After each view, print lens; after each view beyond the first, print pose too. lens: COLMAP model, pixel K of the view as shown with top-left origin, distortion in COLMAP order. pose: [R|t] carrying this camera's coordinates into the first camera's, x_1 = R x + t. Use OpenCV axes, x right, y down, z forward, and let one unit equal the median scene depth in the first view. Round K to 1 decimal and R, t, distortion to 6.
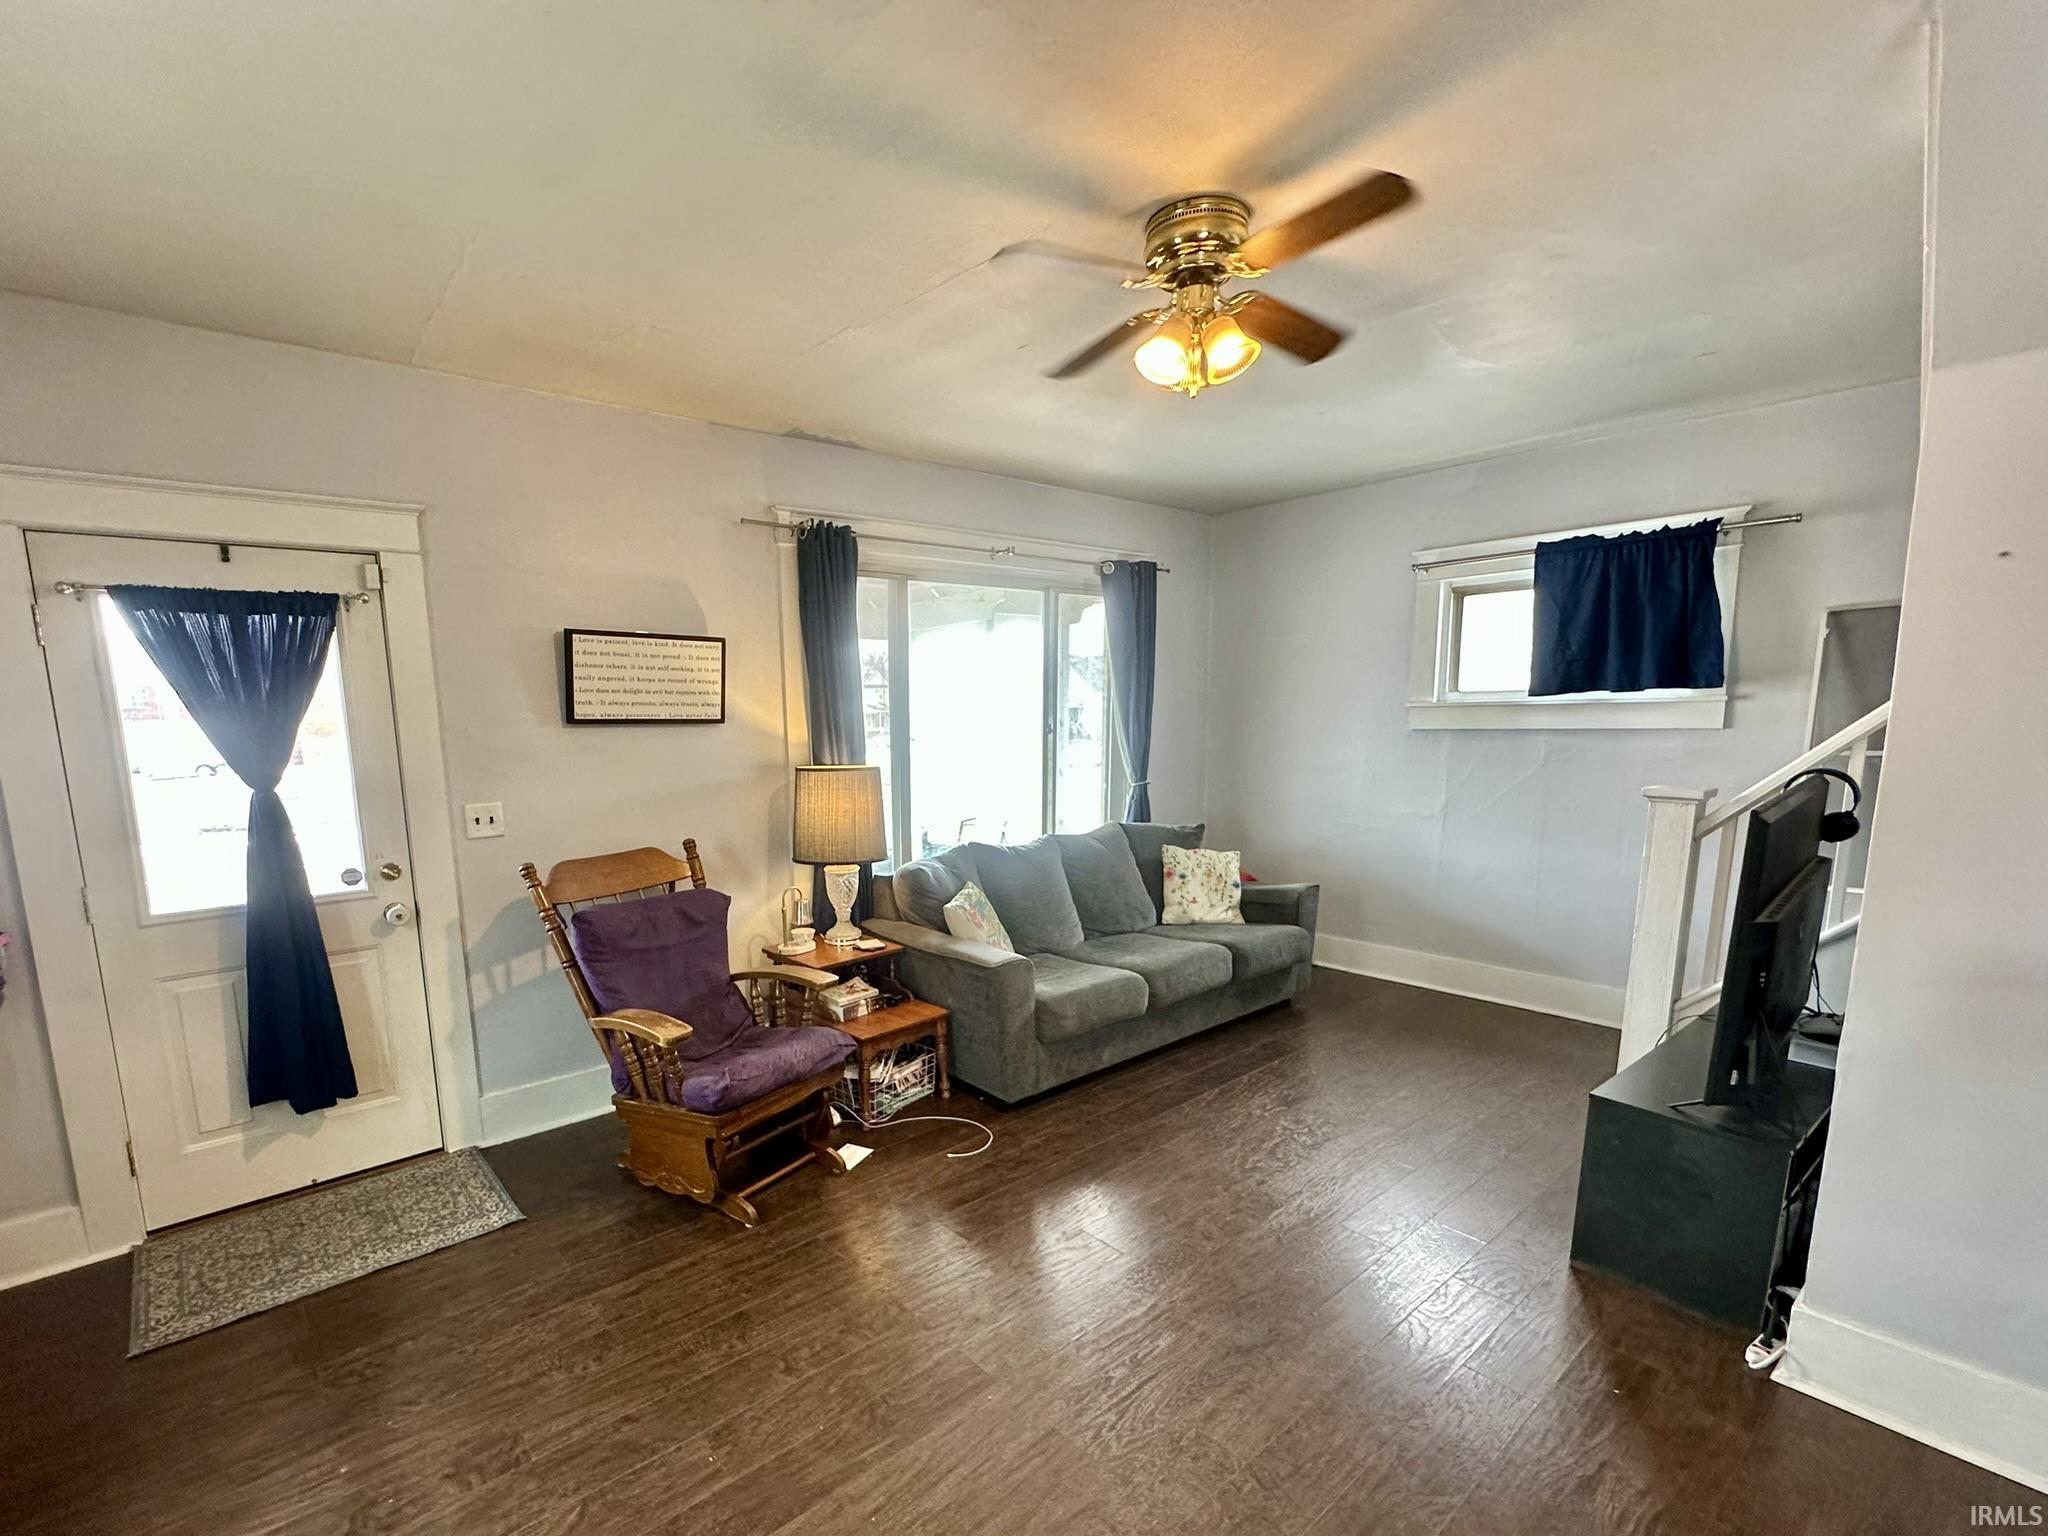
lens RADIAL K [[814.1, 0, 1024.0], [0, 814.1, 768.0], [0, 0, 1]] dist [0.000458, 0.000012]
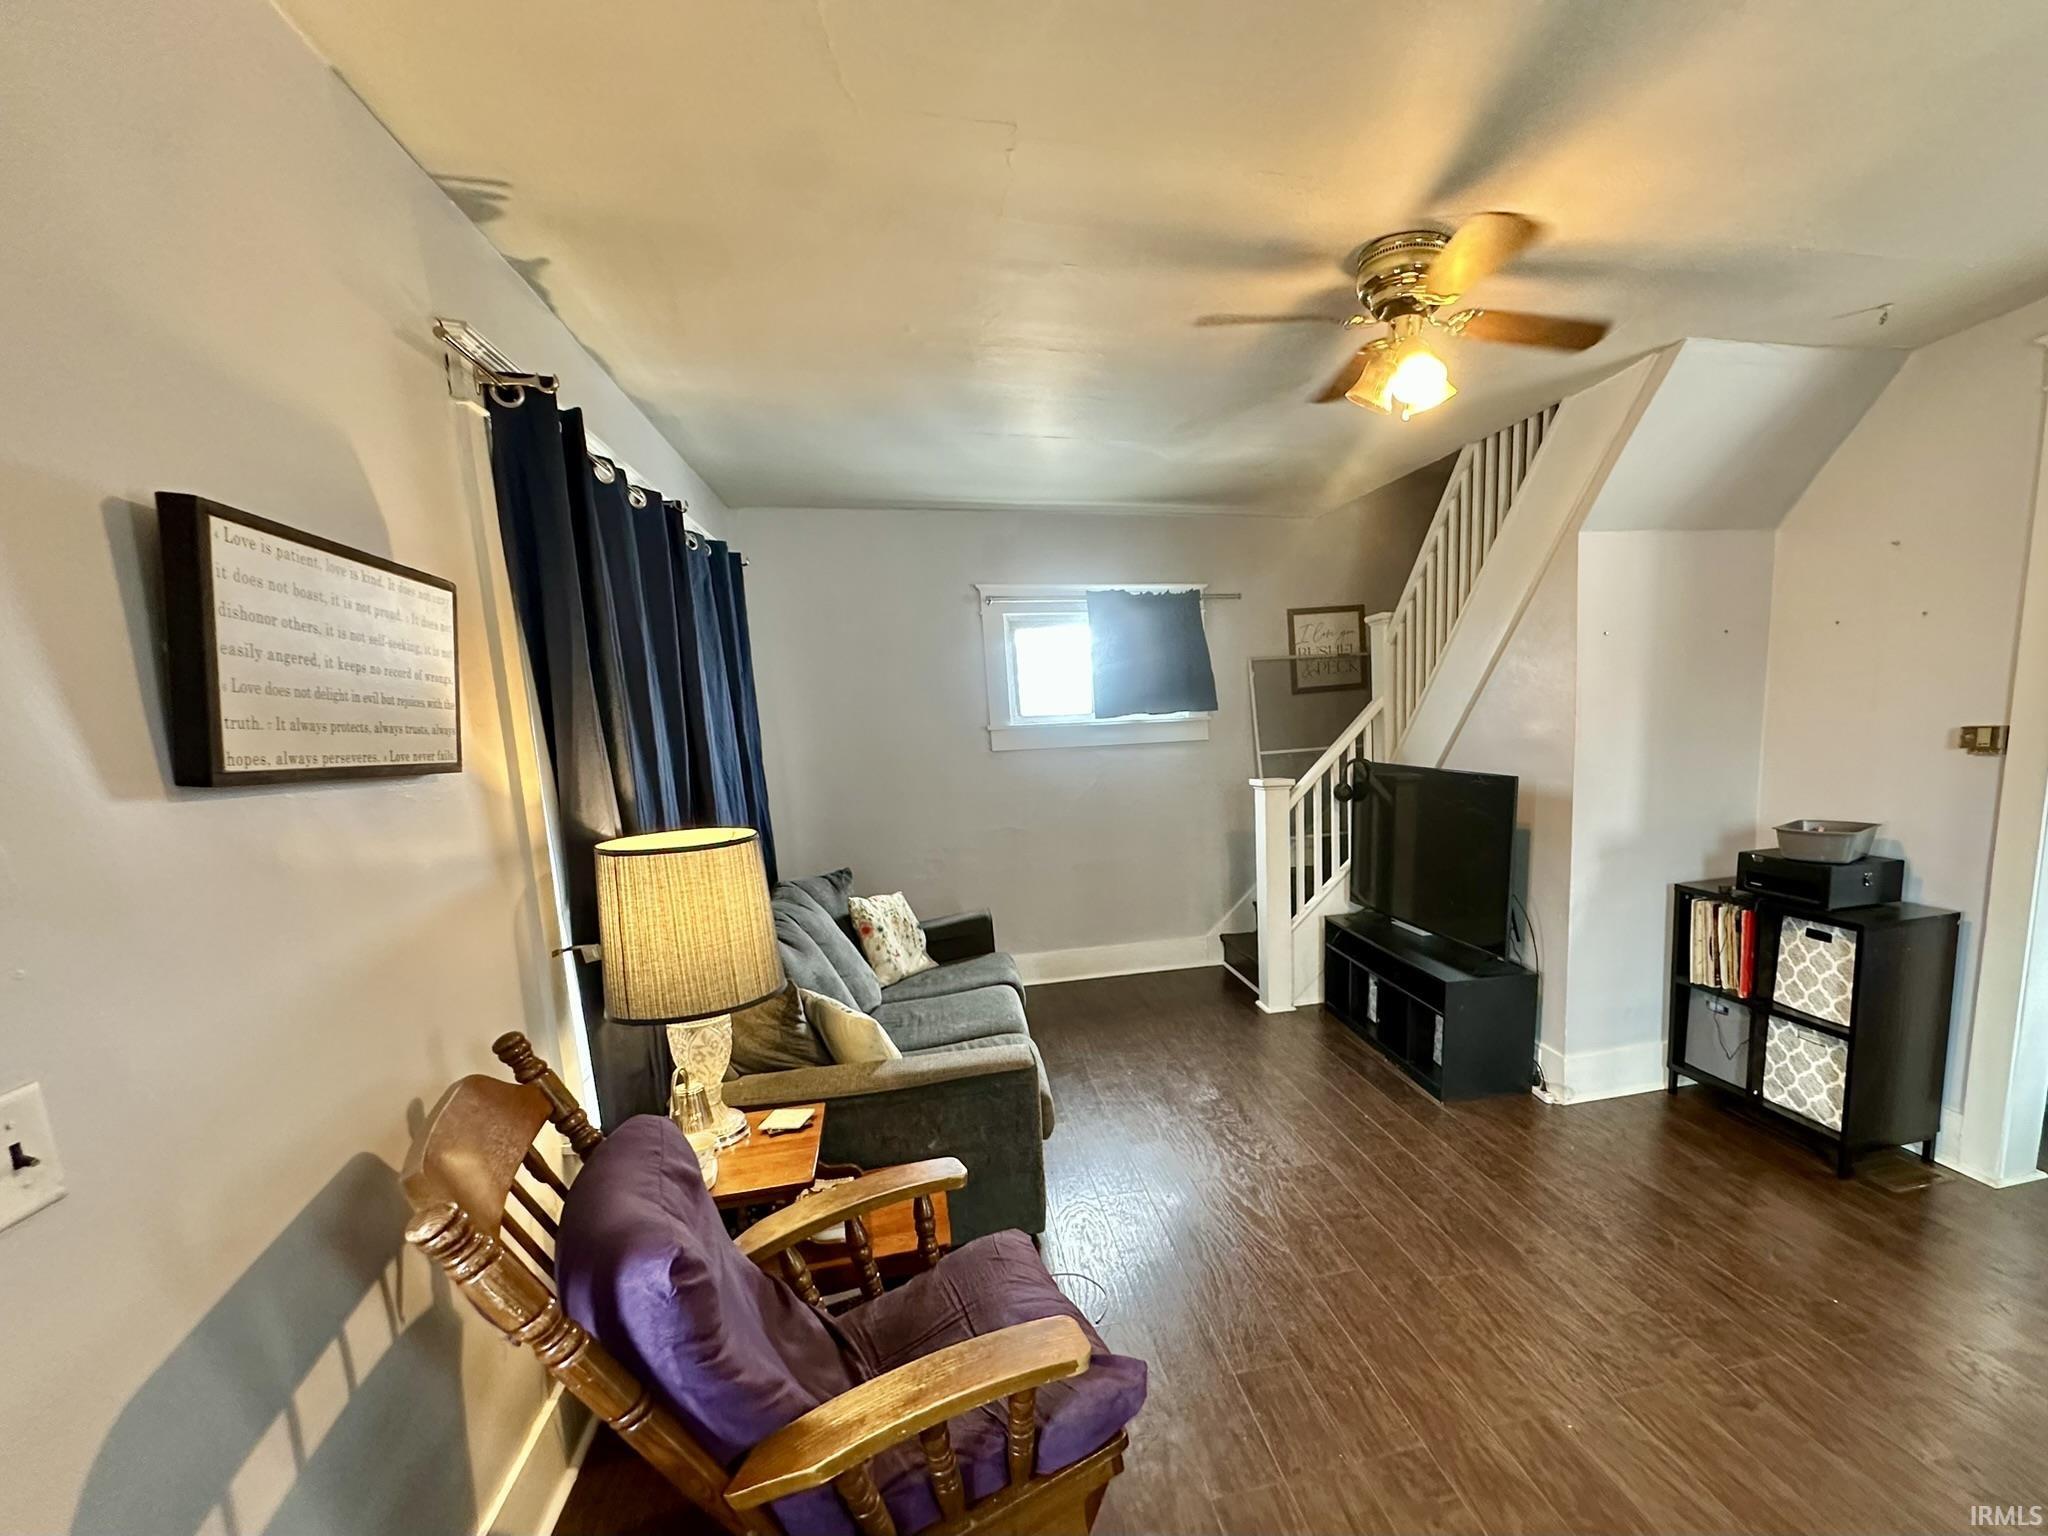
lens RADIAL K [[823.1, 0, 1028.9], [0, 823.1, 732.9], [0, 0, 1]] dist [-0.000216, -0.000030]
pose [[0.591820, -0.015742, 0.805917, -0.552015], [0.079525, 0.996072, -0.038943, -0.033124], [-0.802138, 0.087138, 0.590747, 0.477670]]
